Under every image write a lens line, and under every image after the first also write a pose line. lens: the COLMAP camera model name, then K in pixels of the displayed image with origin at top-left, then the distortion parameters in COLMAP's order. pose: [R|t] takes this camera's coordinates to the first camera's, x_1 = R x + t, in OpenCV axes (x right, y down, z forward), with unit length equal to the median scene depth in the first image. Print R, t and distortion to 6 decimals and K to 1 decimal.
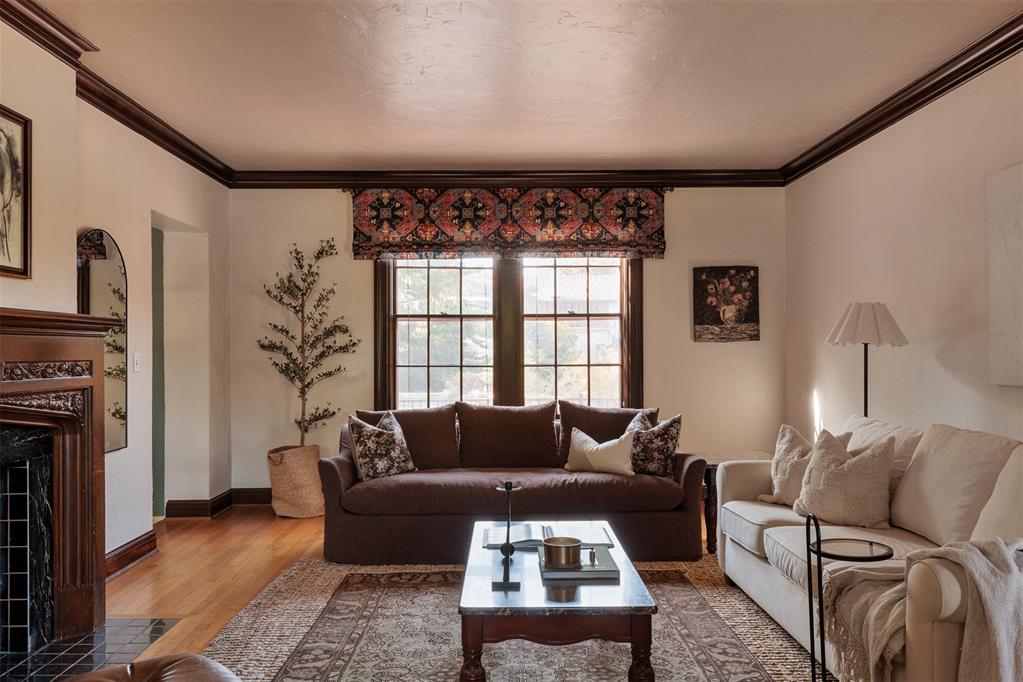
lens RADIAL K [[758.7, 0, 512.6], [0, 758.7, 343.4], [0, 0, 1]] dist [-0.000219, -0.000074]
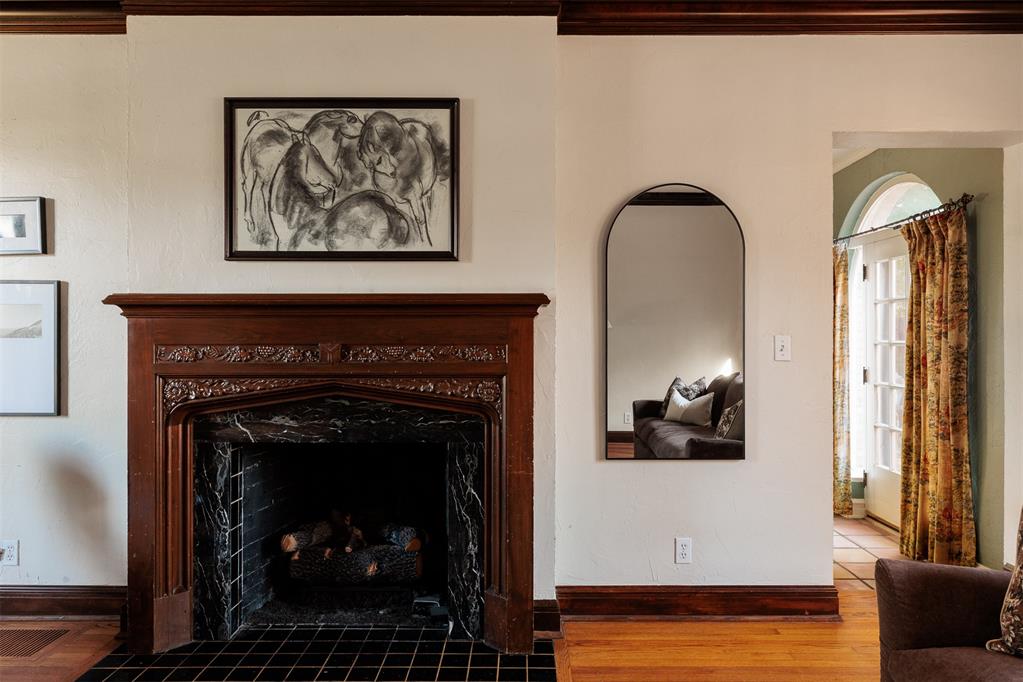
lens RADIAL K [[737.0, 0, 512.3], [0, 737.0, 341.9], [0, 0, 1]] dist [-0.000576, -0.000097]
pose [[-0.020831, 0.001885, -0.999781, 0.326810], [0.015772, 0.999874, 0.001556, 0.021614], [0.999659, -0.015736, -0.020858, 1.107364]]
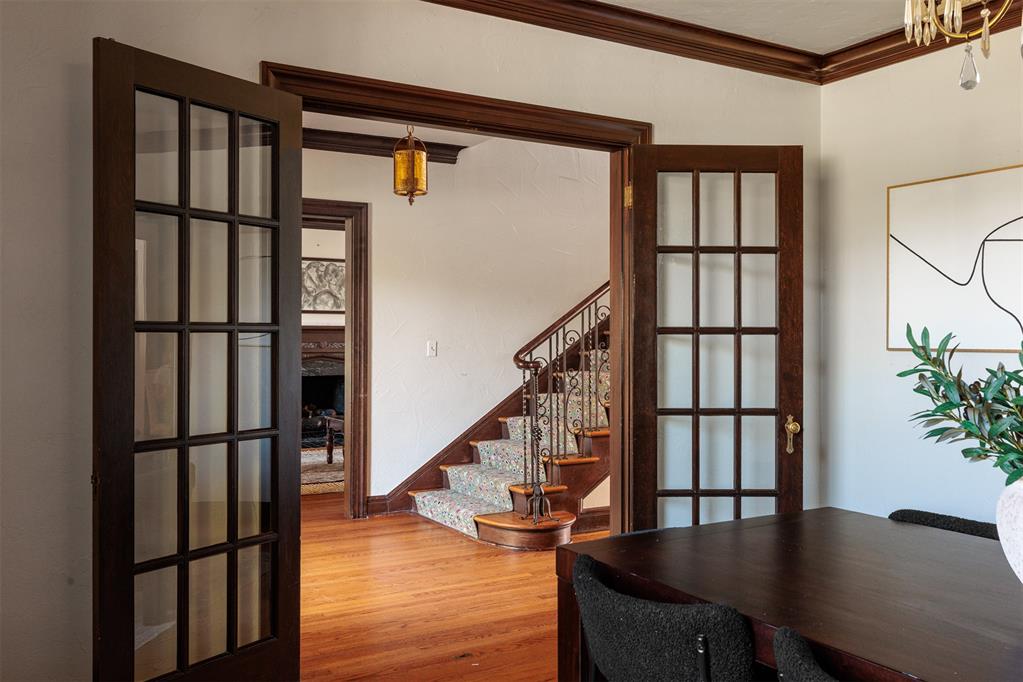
lens RADIAL K [[876.3, 0, 511.3], [0, 876.3, 340.3], [0, 0, 1]] dist [-0.001933, 0.004694]
pose [[0.491772, 0.000152, -0.870724, 2.675563], [0.009756, 0.999936, 0.005684, 0.002466], [0.870669, -0.011290, 0.491739, -0.160419]]
